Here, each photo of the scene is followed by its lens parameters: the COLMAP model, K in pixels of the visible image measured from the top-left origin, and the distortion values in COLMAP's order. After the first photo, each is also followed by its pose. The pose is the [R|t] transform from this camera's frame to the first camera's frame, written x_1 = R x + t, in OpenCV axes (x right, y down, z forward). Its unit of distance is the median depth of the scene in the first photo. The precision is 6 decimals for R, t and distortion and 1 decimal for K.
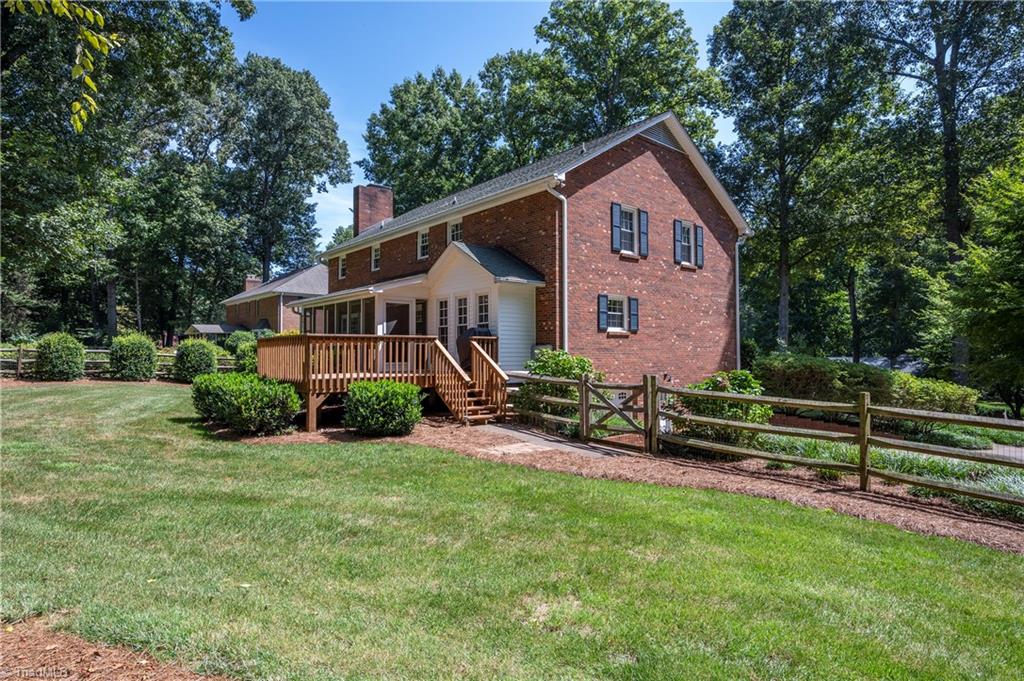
lens RADIAL K [[567.5, 0, 512.0], [0, 567.5, 340.5], [0, 0, 1]] dist [-0.001567, -0.000588]
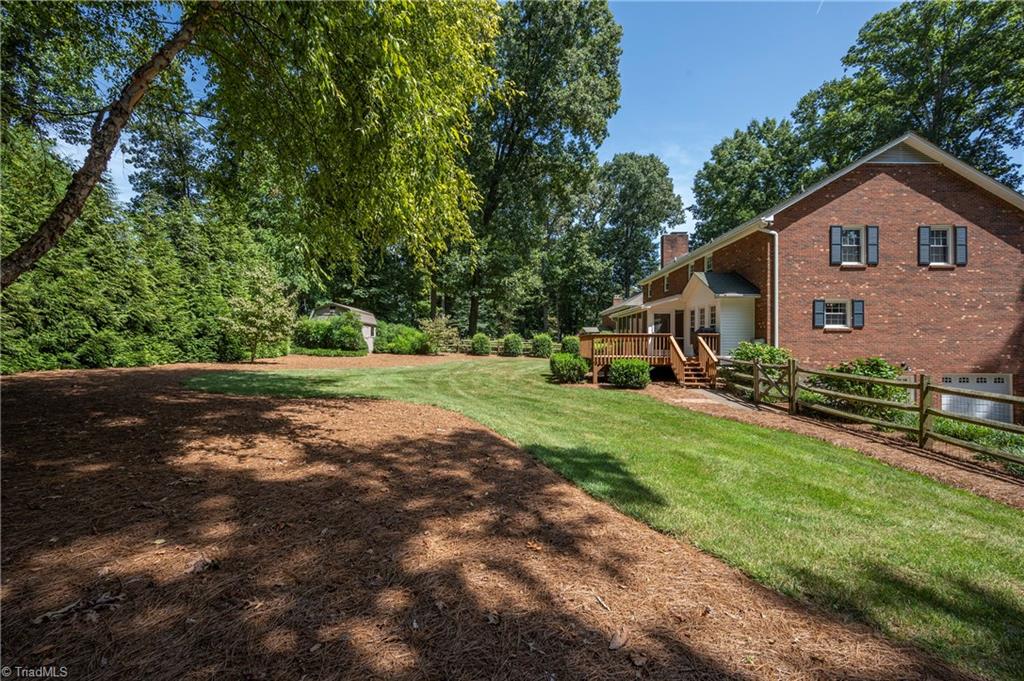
lens RADIAL K [[417.5, 0, 512.0], [0, 417.5, 340.5], [0, 0, 1]] dist [-0.000178, -0.000024]
pose [[0.743518, -0.000440, -0.668716, 0.231399], [0.008048, 0.999933, 0.008291, -0.001289], [0.668668, -0.011546, 0.743472, -0.147895]]
